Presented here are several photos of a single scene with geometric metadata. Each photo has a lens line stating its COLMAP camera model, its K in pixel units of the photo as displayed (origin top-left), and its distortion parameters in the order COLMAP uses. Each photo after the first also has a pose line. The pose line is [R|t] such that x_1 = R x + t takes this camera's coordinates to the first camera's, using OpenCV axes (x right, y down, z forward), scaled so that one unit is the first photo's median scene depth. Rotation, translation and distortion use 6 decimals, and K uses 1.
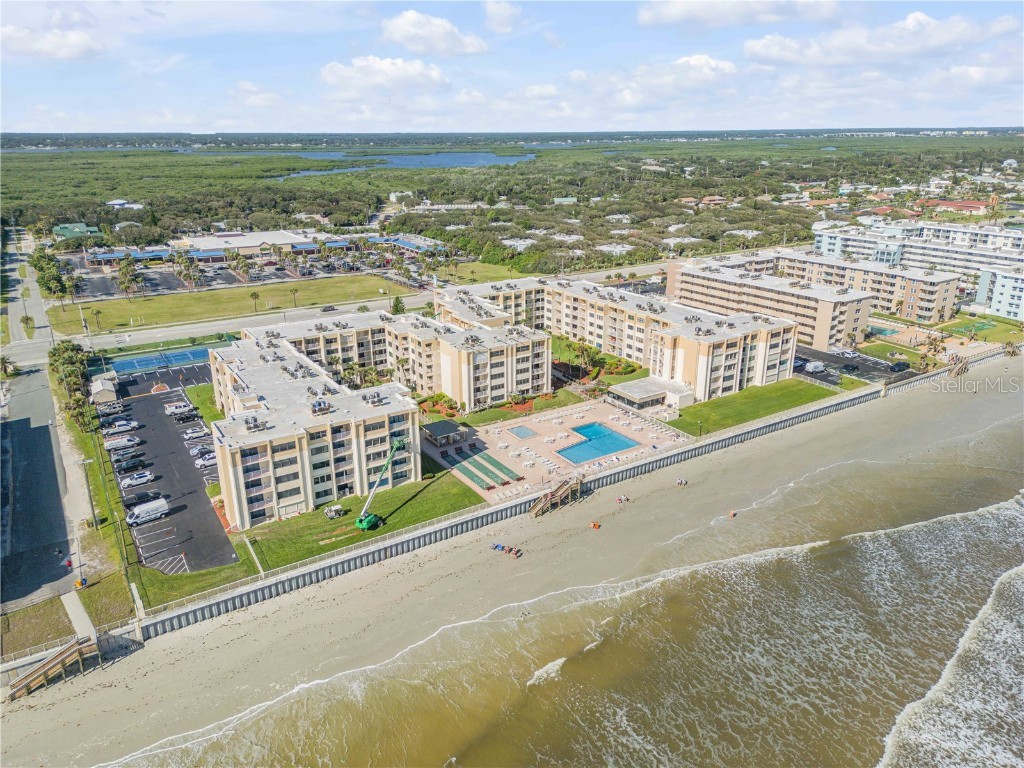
lens RADIAL K [[716.8, 0, 512.0], [0, 716.8, 384.0], [0, 0, 1]] dist [0.107083, -0.130521]
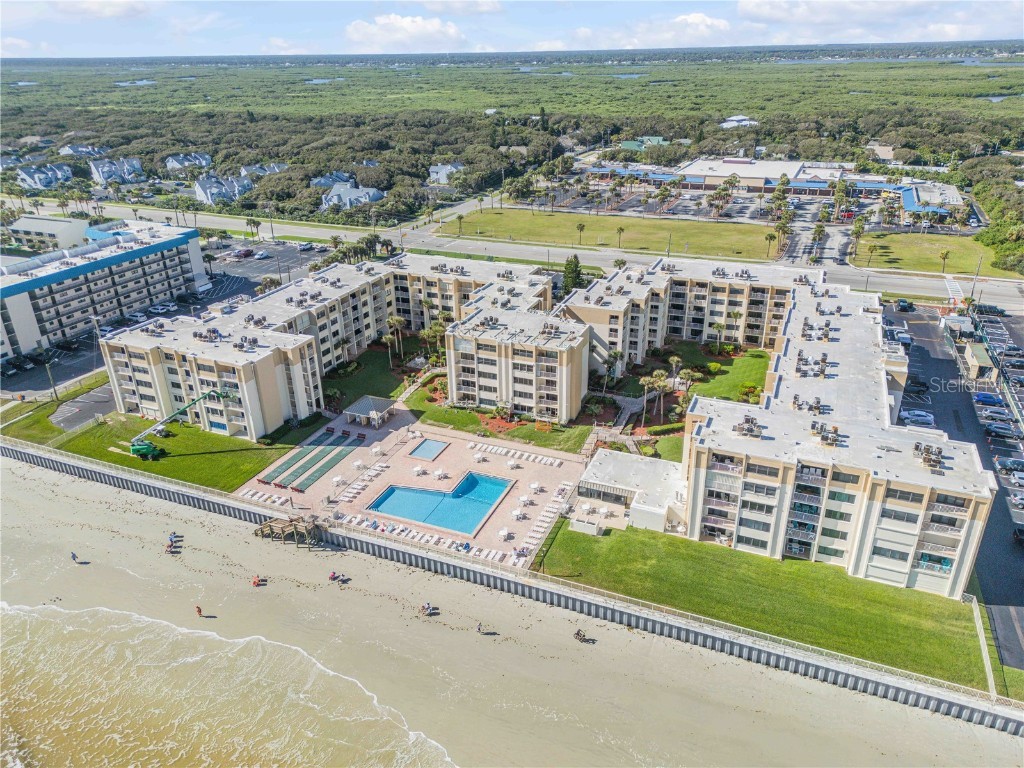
lens RADIAL K [[717.7, 0, 512.0], [0, 717.7, 384.0], [0, 0, 1]] dist [0.089431, -0.092145]
pose [[0.562847, 0.342155, -0.752419, 0.552602], [-0.259834, 0.937394, 0.231901, -0.179507], [0.784659, 0.064979, 0.616513, 0.503794]]
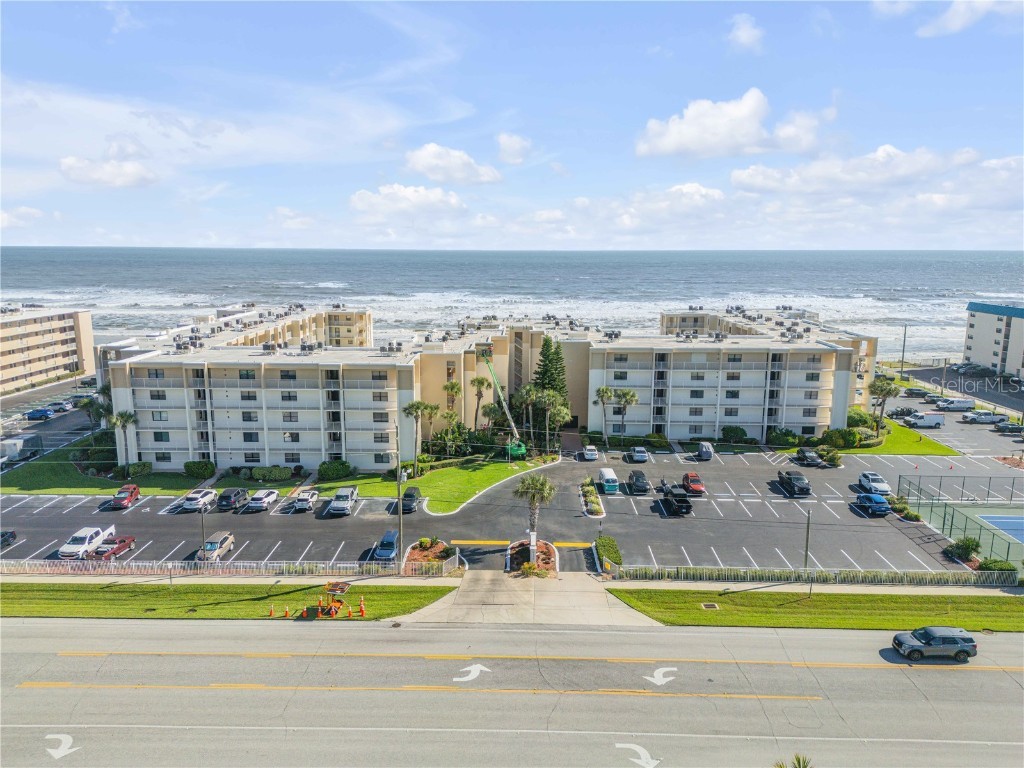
lens RADIAL K [[717.7, 0, 512.0], [0, 717.7, 384.0], [0, 0, 1]] dist [0.089431, -0.092145]
pose [[-0.831580, -0.100971, 0.546150, -0.472456], [0.183723, 0.877970, 0.442056, -0.364283], [-0.524138, 0.467945, -0.711552, 1.588051]]
